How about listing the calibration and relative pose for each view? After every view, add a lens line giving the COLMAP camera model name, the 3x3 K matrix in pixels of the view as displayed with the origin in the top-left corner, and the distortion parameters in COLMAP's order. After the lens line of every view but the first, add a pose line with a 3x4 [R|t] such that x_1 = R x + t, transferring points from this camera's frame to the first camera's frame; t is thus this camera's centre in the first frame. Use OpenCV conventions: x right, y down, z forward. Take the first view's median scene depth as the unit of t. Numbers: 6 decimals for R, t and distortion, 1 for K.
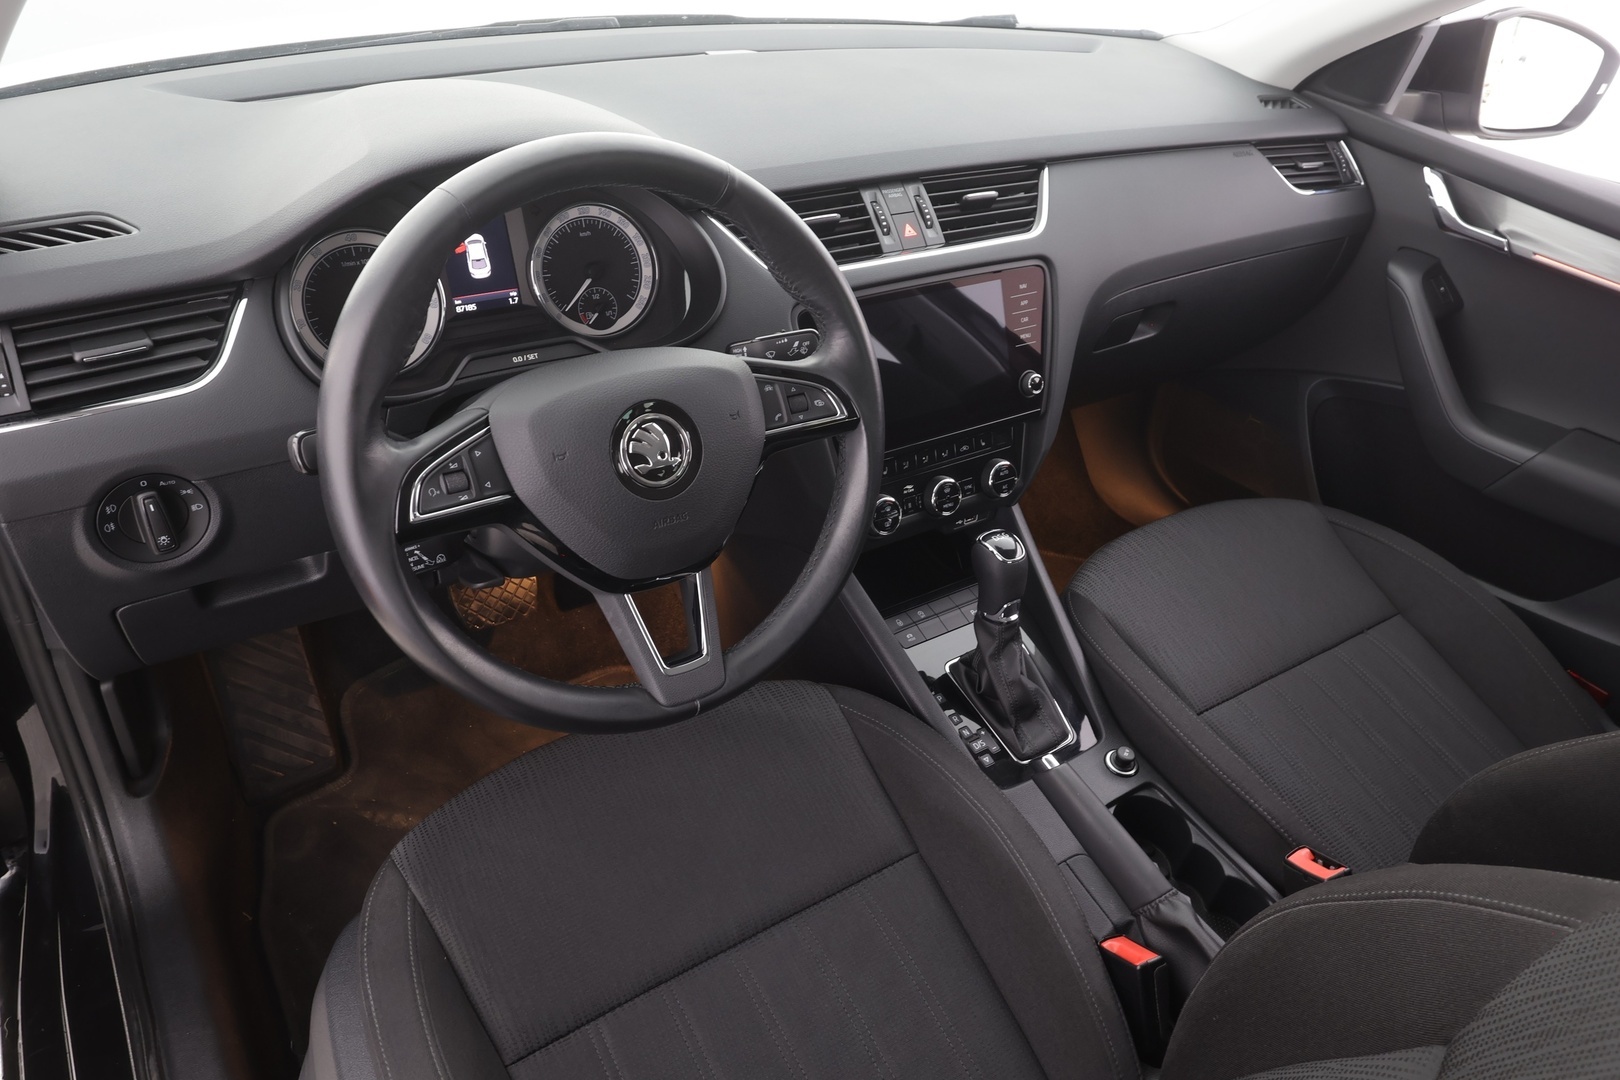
lens RADIAL K [[1107.4, 0, 811.1], [0, 1107.4, 541.1], [0, 0, 1]] dist [0.012989, -0.001178]
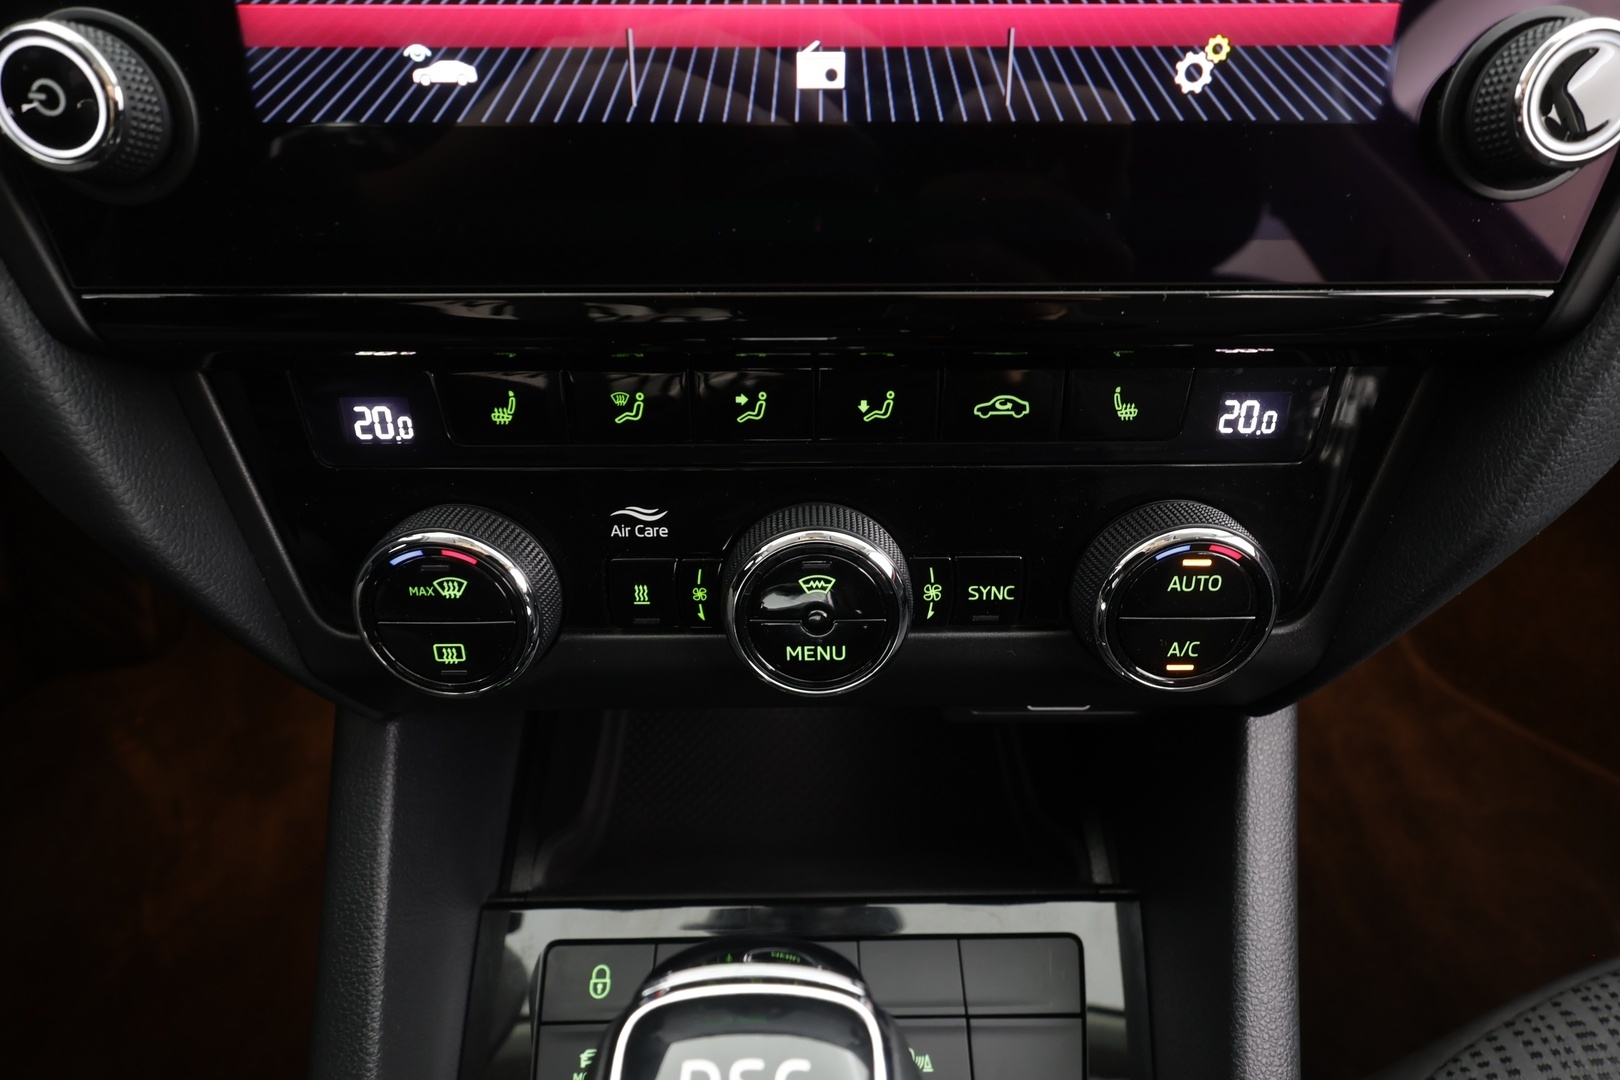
lens RADIAL K [[875.8, 0, 815.4], [0, 875.8, 537.2], [0, 0, 1]] dist [0.006509, 0.002170]
pose [[0.837220, 0.302889, -0.455325, 0.205395], [-0.257873, 0.952886, 0.159716, -0.084788], [0.482249, -0.016301, 0.875882, 0.919442]]
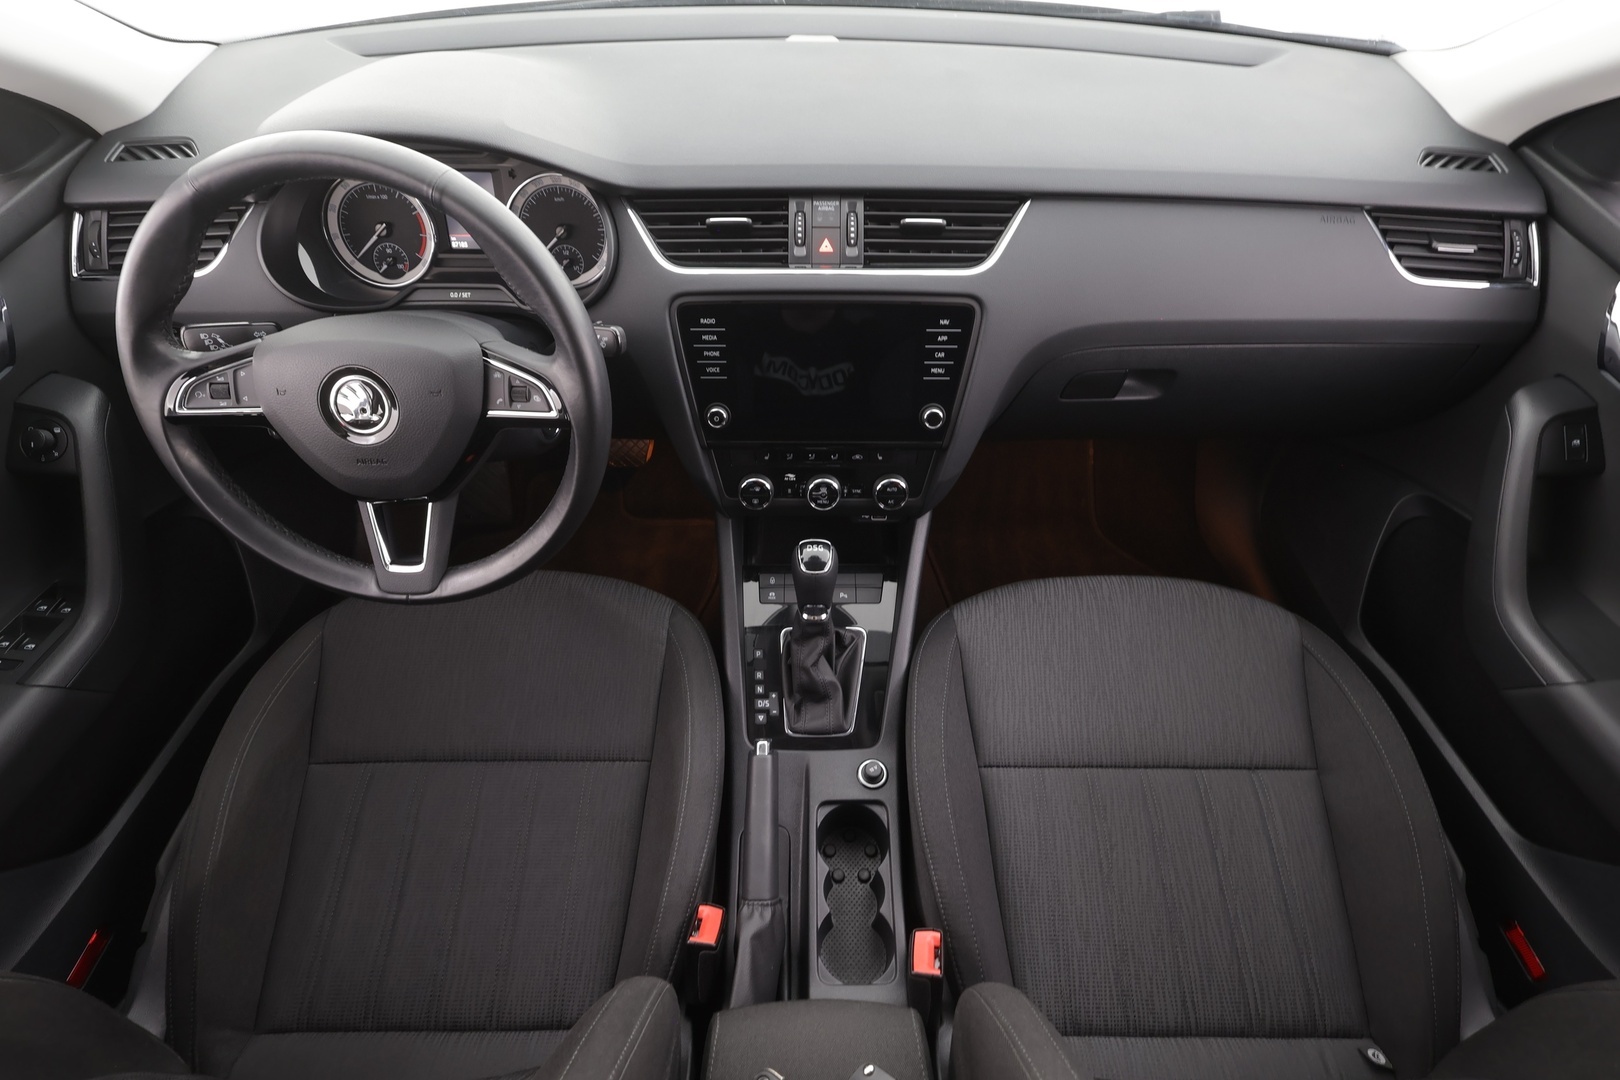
lens RADIAL K [[781.9, 0, 812.8], [0, 781.9, 540.5], [0, 0, 1]] dist [-0.001031, 0.002536]
pose [[0.831604, 0.359703, -0.423142, 0.496868], [-0.266584, 0.926937, 0.264048, -0.216609], [0.487204, -0.106781, 0.866735, 0.328888]]
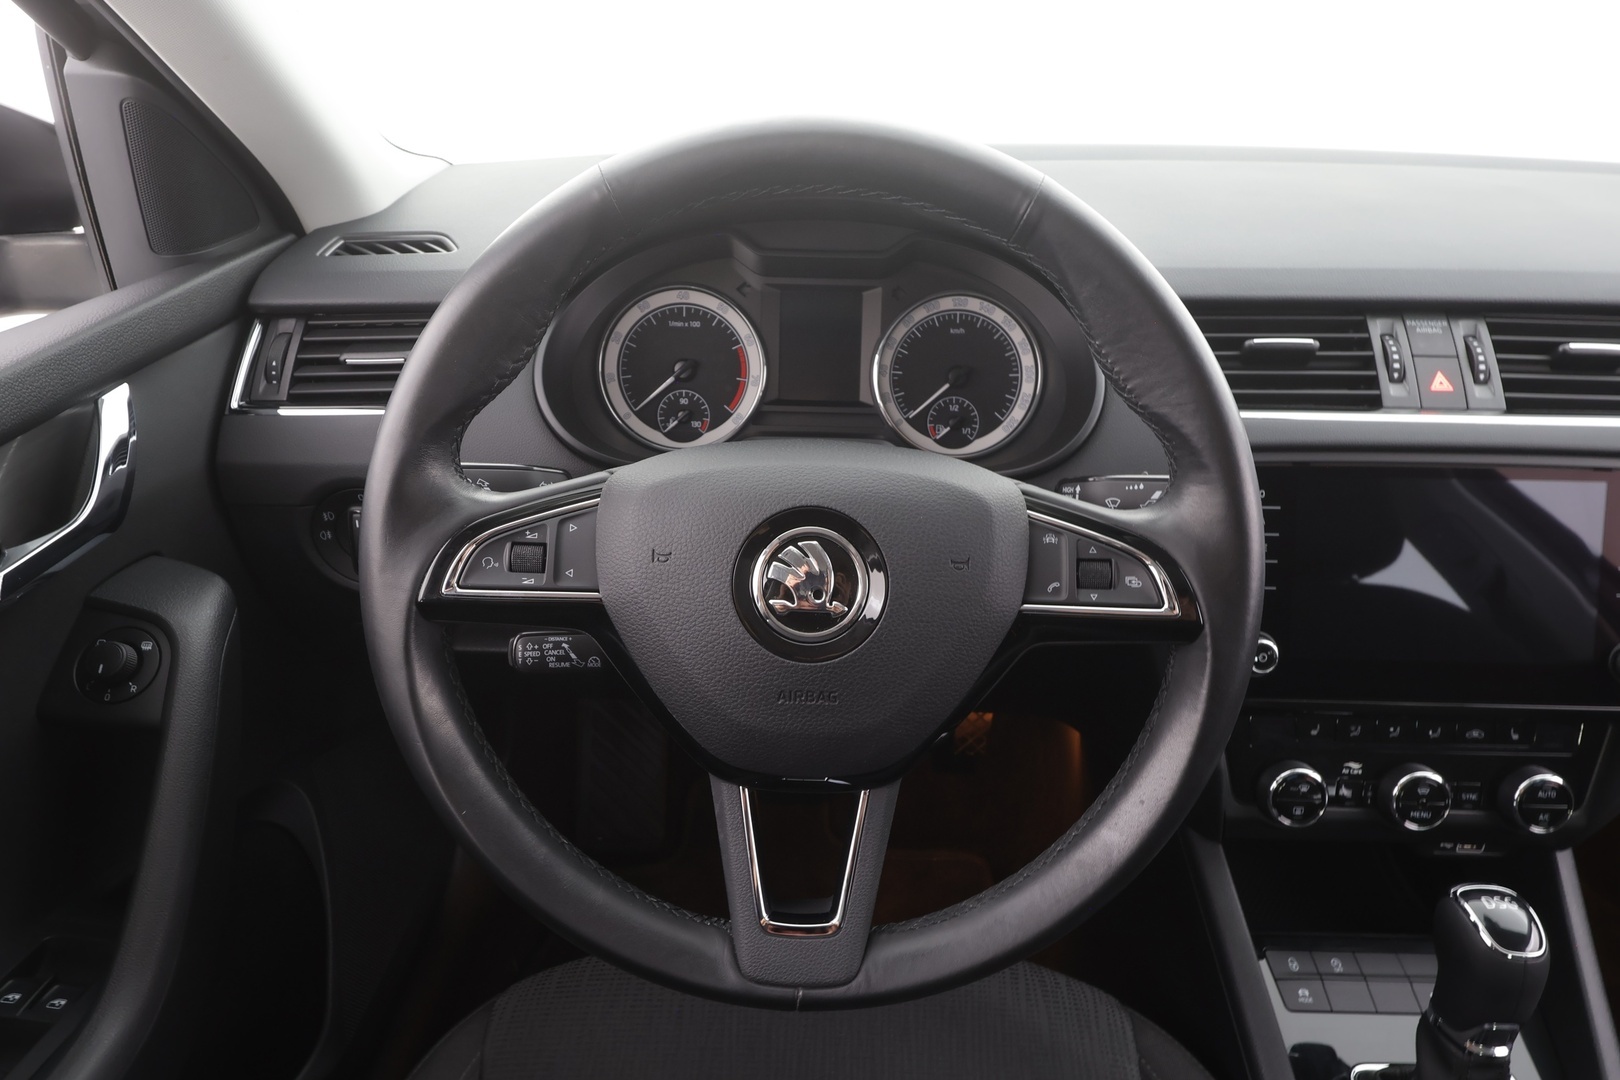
lens RADIAL K [[948.9, 0, 814.7], [0, 948.9, 546.4], [0, 0, 1]] dist [0.001202, 0.000075]
pose [[0.821546, 0.203961, -0.532412, 0.104502], [-0.283273, 0.956429, -0.070710, -0.045486], [0.494792, 0.208909, 0.843527, 0.374171]]
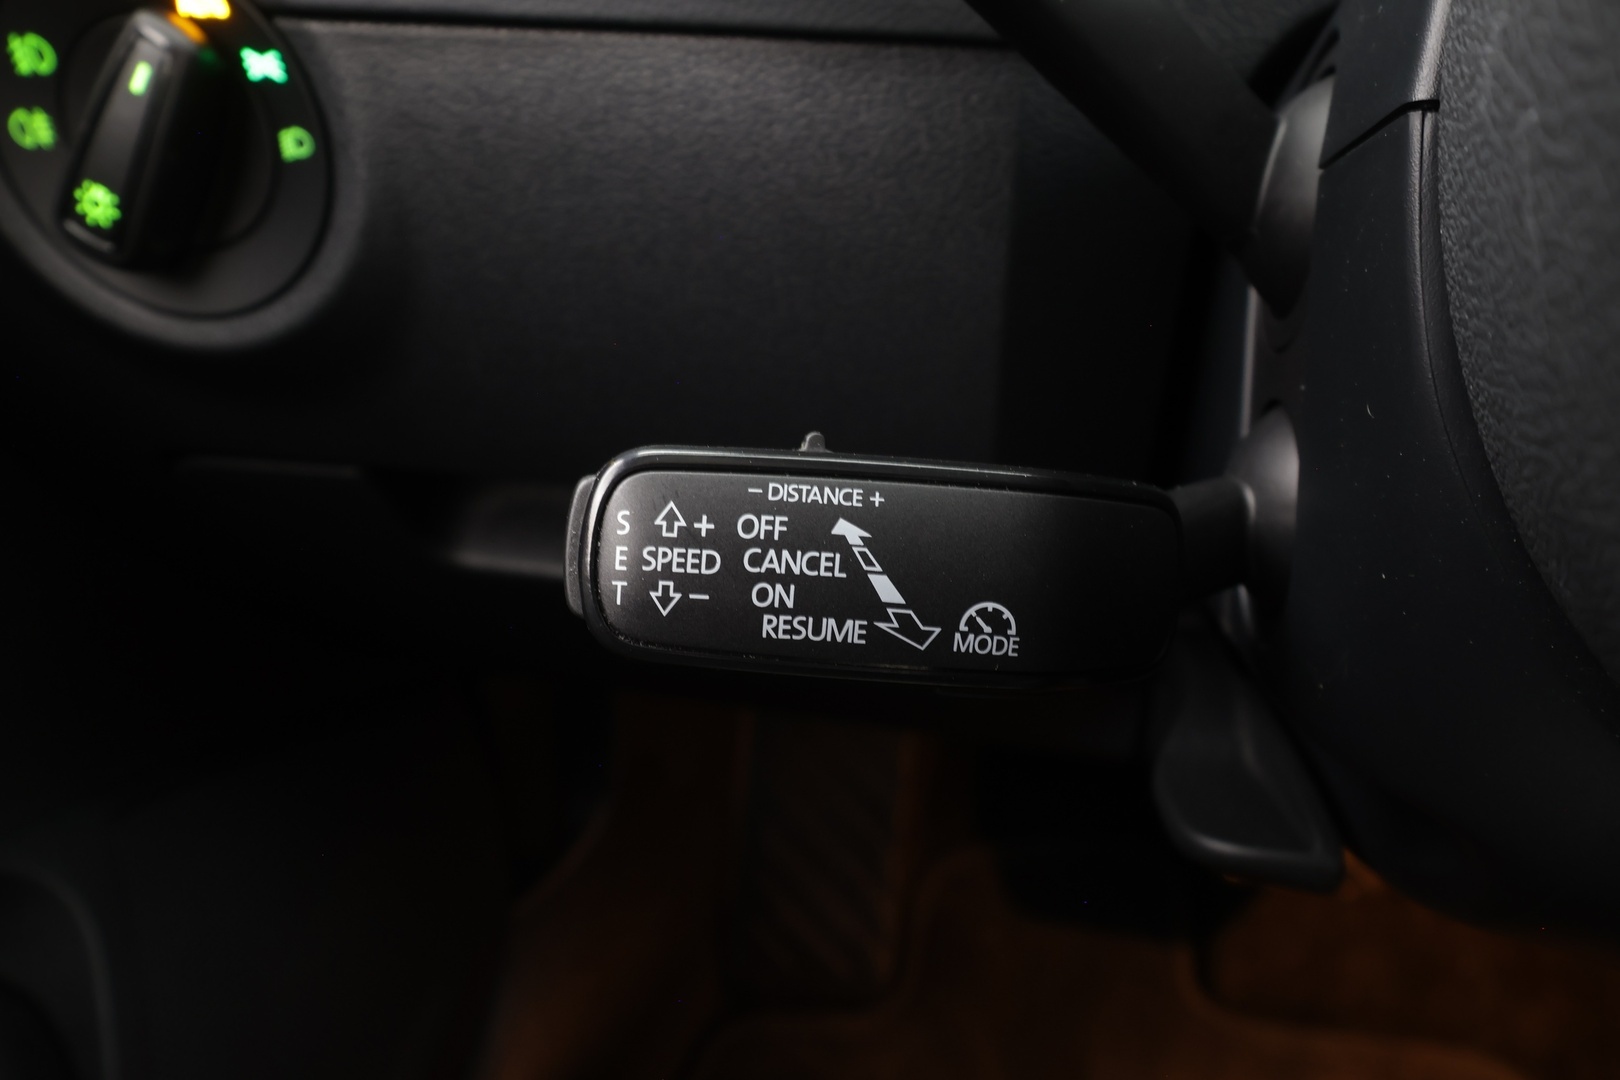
lens RADIAL K [[1216.7, 0, 809.7], [0, 1216.7, 541.8], [0, 0, 1]] dist [-0.000120, 0.001452]
pose [[0.701322, 0.279728, -0.655668, -0.186372], [-0.353694, 0.935134, 0.020635, 0.007220], [0.618909, 0.217434, 0.754767, 0.651834]]
